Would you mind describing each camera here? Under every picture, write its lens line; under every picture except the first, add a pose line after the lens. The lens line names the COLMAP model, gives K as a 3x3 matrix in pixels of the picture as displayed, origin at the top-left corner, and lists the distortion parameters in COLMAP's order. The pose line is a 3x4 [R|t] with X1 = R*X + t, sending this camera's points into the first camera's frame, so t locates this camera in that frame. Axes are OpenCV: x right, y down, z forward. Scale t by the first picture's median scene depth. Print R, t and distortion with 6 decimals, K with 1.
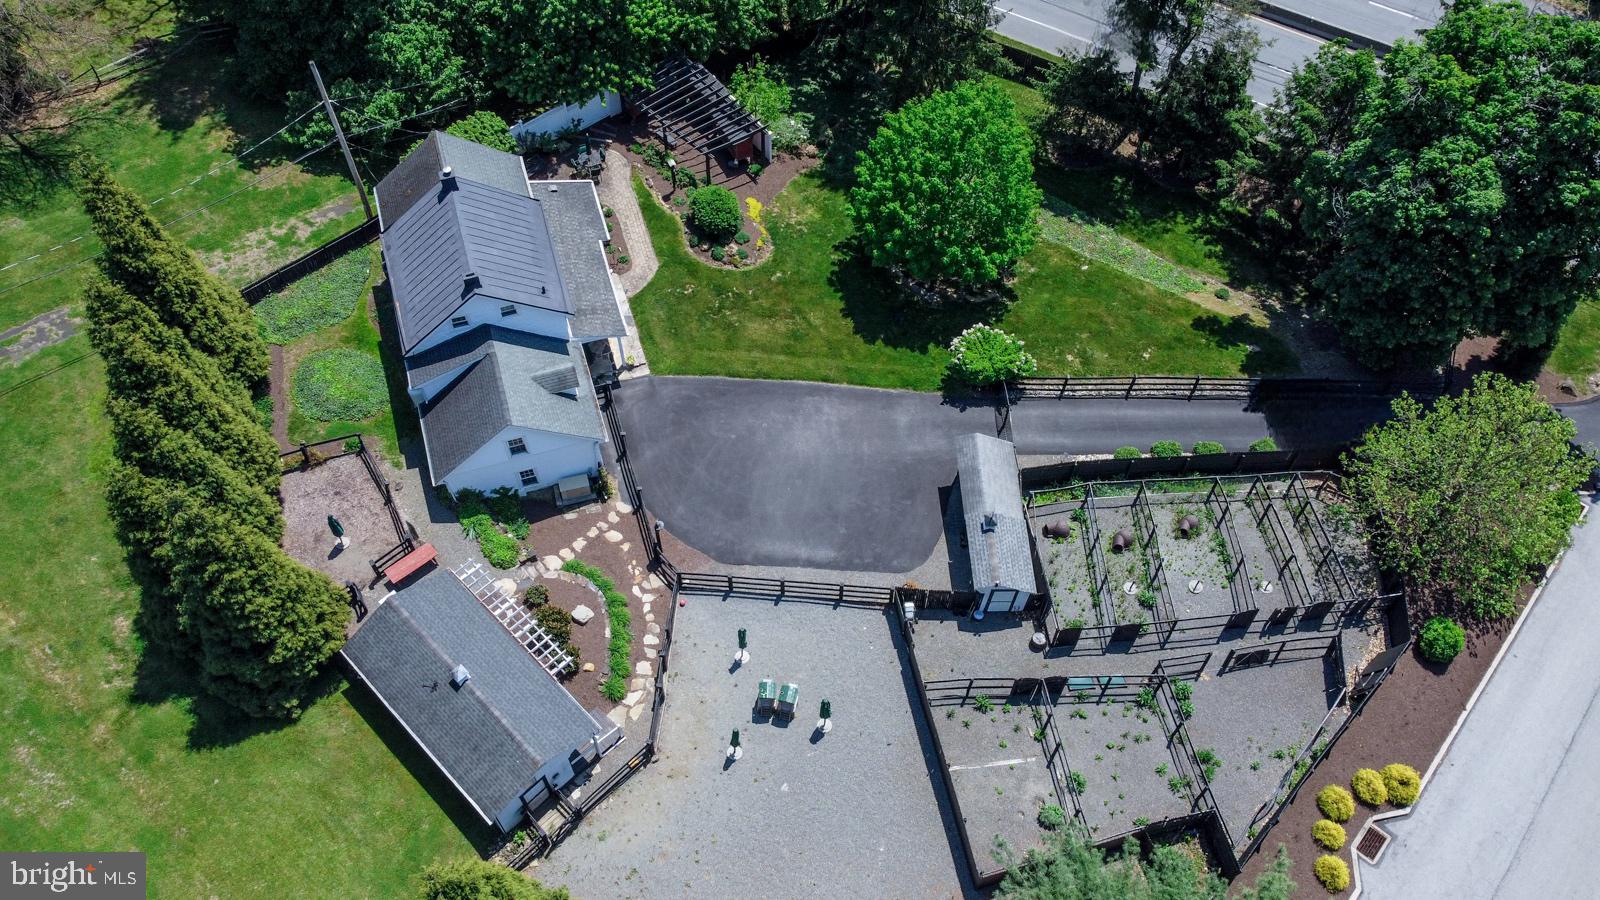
lens RADIAL K [[1255.9, 0, 799.1], [0, 1255.9, 461.8], [0, 0, 1]] dist [0.003525, -0.007070]
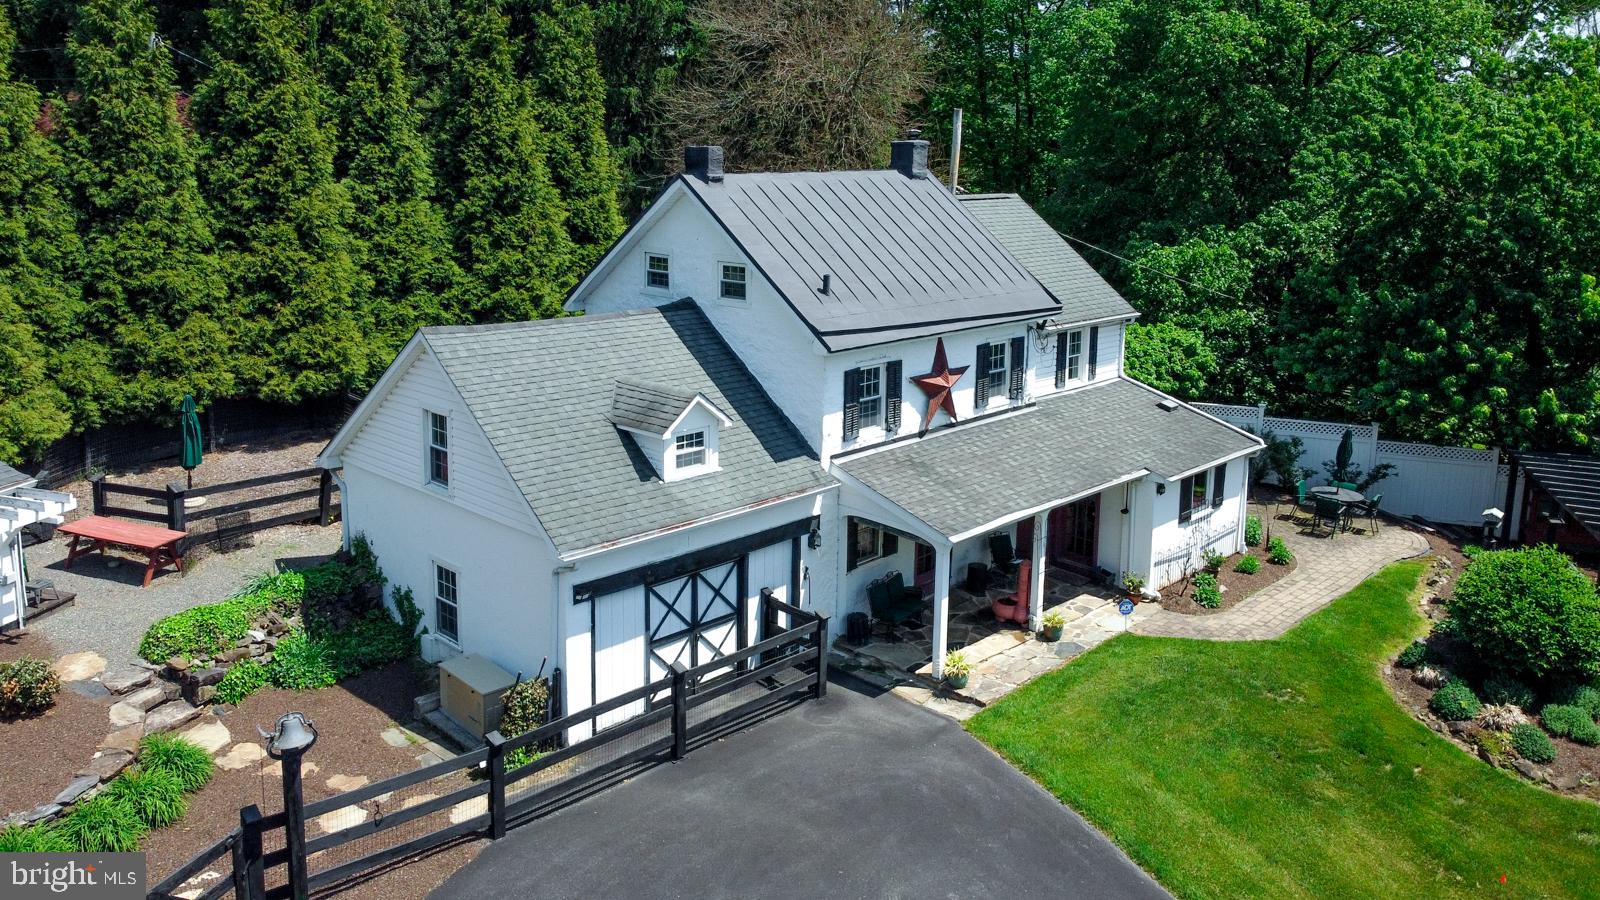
lens RADIAL K [[1255.9, 0, 793.7], [0, 1255.9, 348.9], [0, 0, 1]] dist [0.003525, -0.007070]
pose [[0.474779, 0.154208, -0.866490, 0.140096], [-0.745629, 0.593526, -0.302926, 0.004466], [0.467570, 0.789903, 0.396775, 0.845166]]
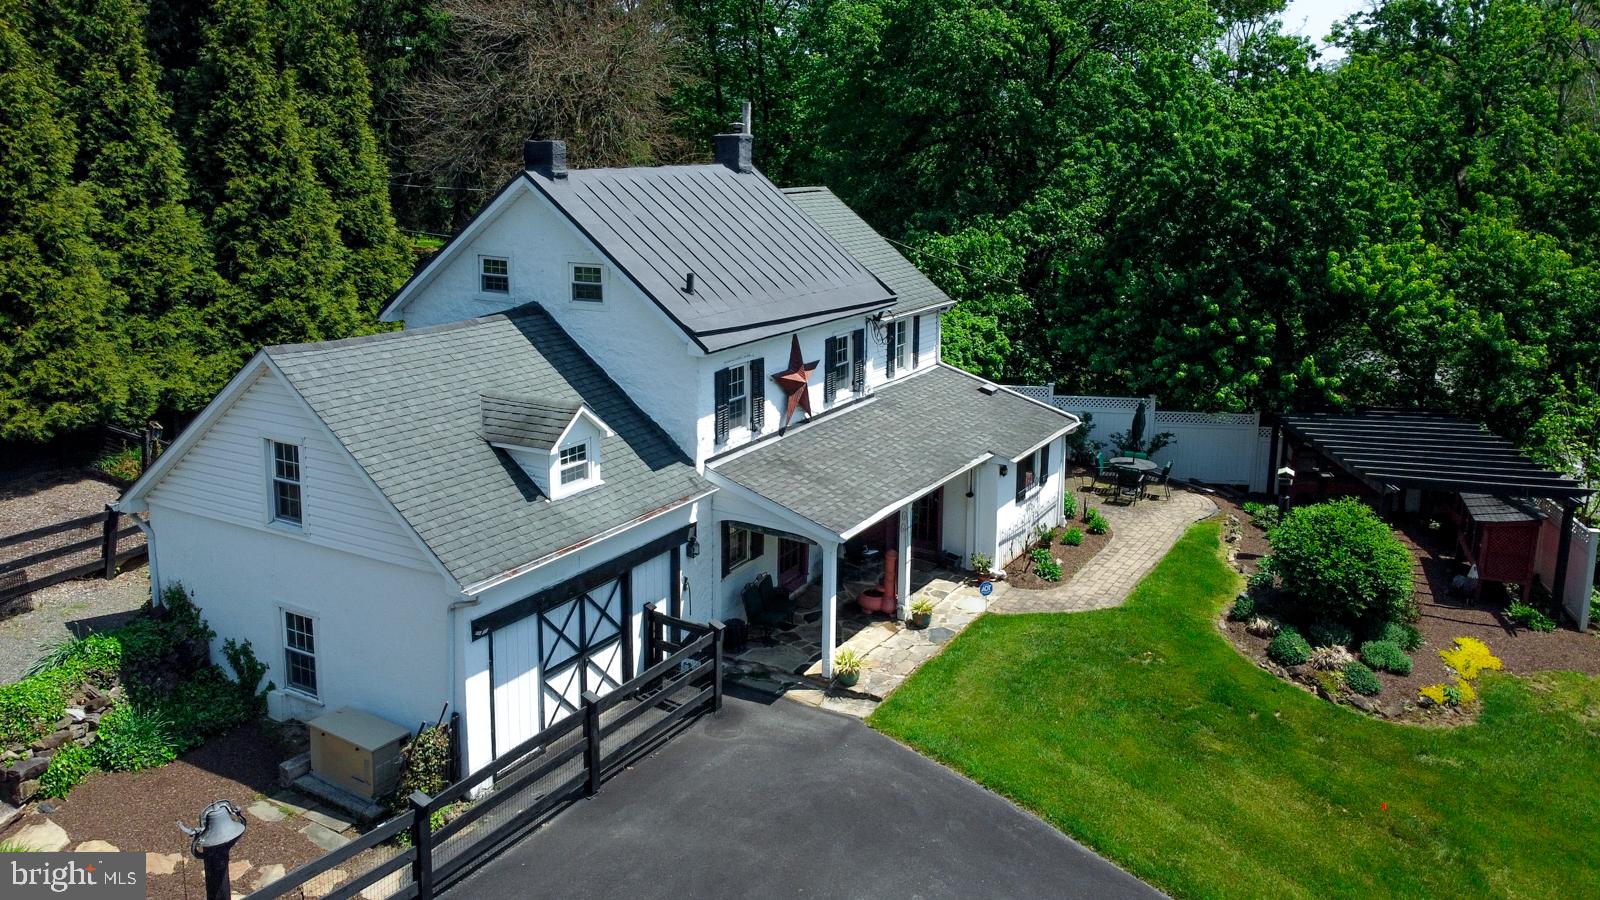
lens RADIAL K [[1255.9, 0, 794.2], [0, 1255.9, 348.7], [0, 0, 1]] dist [0.003525, -0.007070]
pose [[0.673007, 0.130683, -0.728000, 0.100770], [-0.625083, 0.626657, -0.465373, 0.035303], [0.395390, 0.768259, 0.503432, 0.826492]]
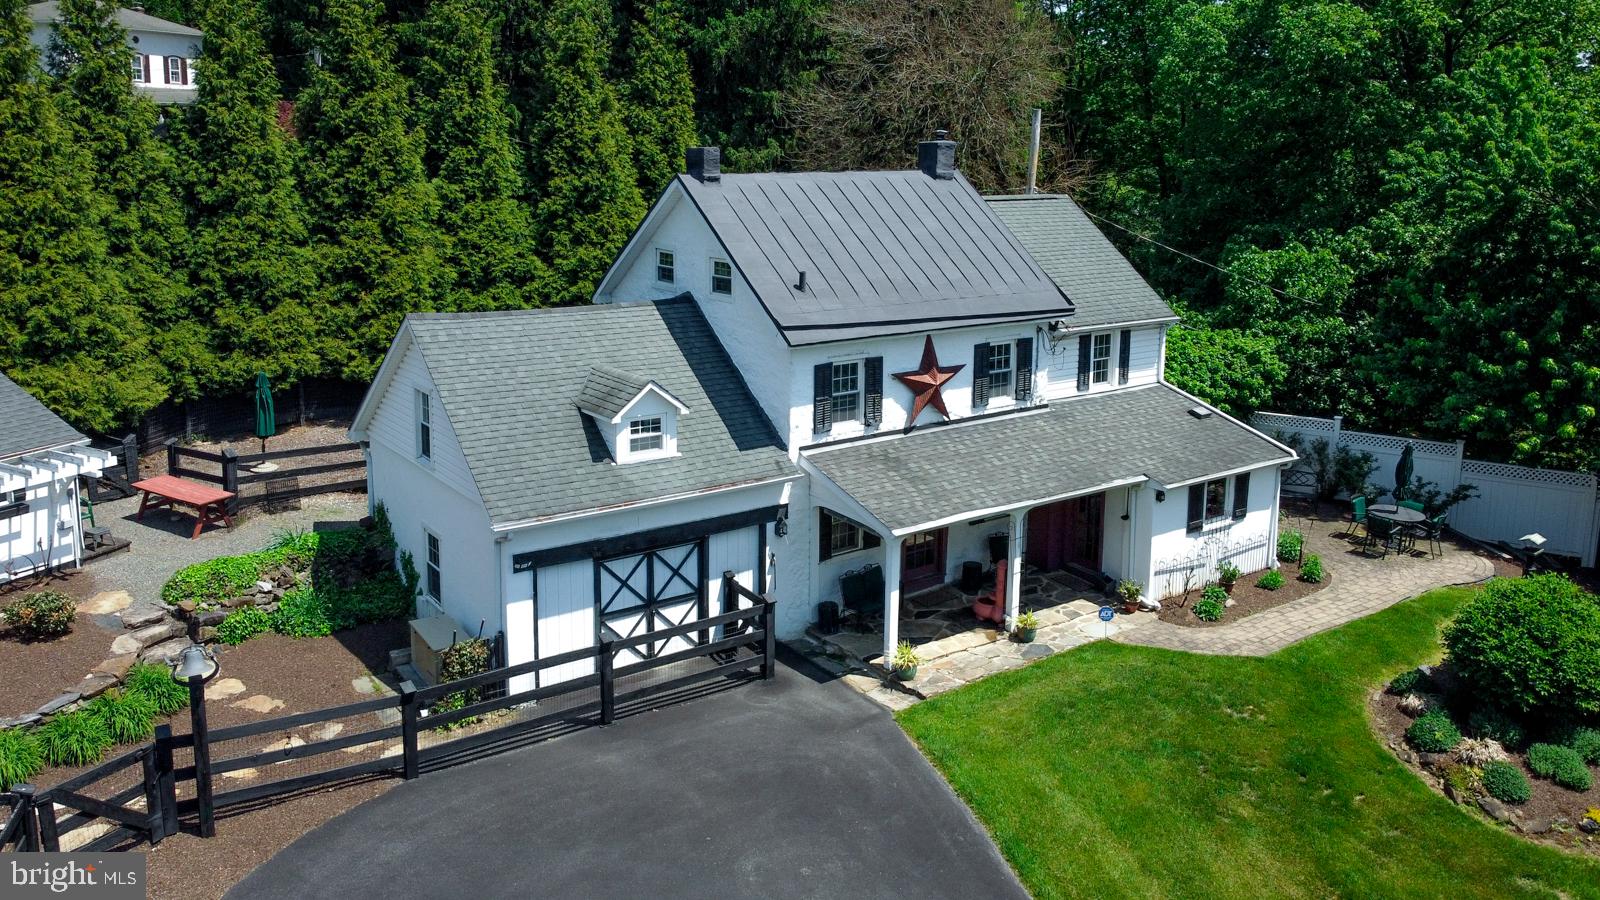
lens RADIAL K [[1255.9, 0, 793.6], [0, 1255.9, 348.6], [0, 0, 1]] dist [0.003525, -0.007070]
pose [[0.308663, 0.162039, -0.937268, 0.183788], [-0.802547, 0.573263, -0.165188, -0.053043], [0.510534, 0.803189, 0.306989, 0.882112]]
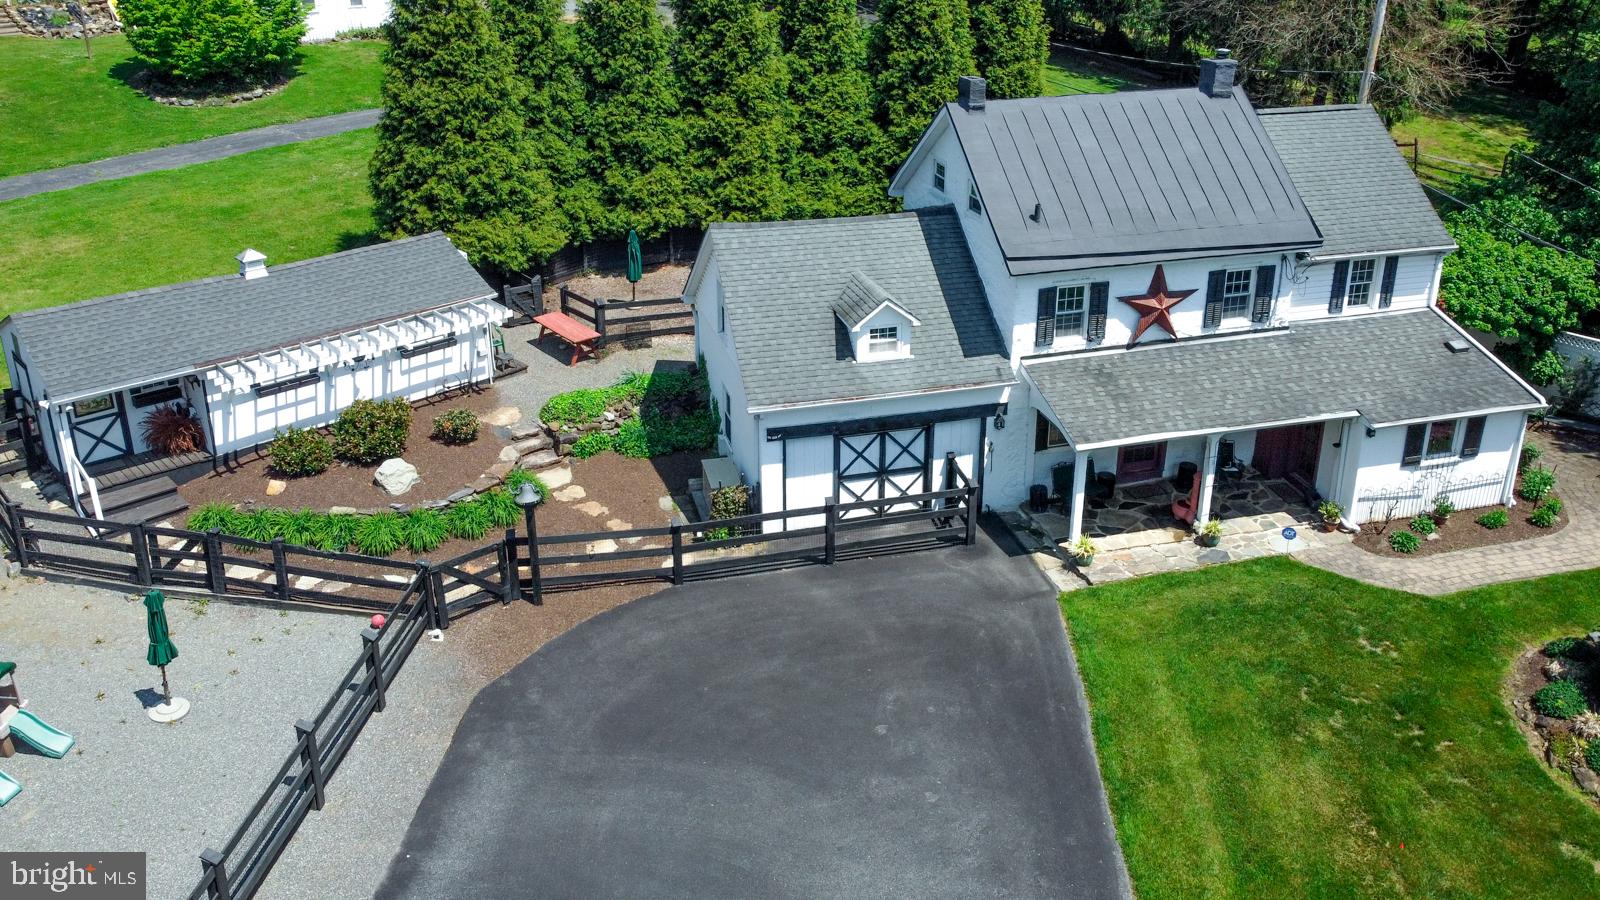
lens RADIAL K [[1255.9, 0, 794.6], [0, 1255.9, 350.0], [0, 0, 1]] dist [0.003525, -0.007070]
pose [[-0.044059, 0.354585, -0.933985, 0.252767], [-0.834264, 0.501260, 0.229657, -0.141611], [0.549603, 0.789308, 0.273733, 0.855291]]
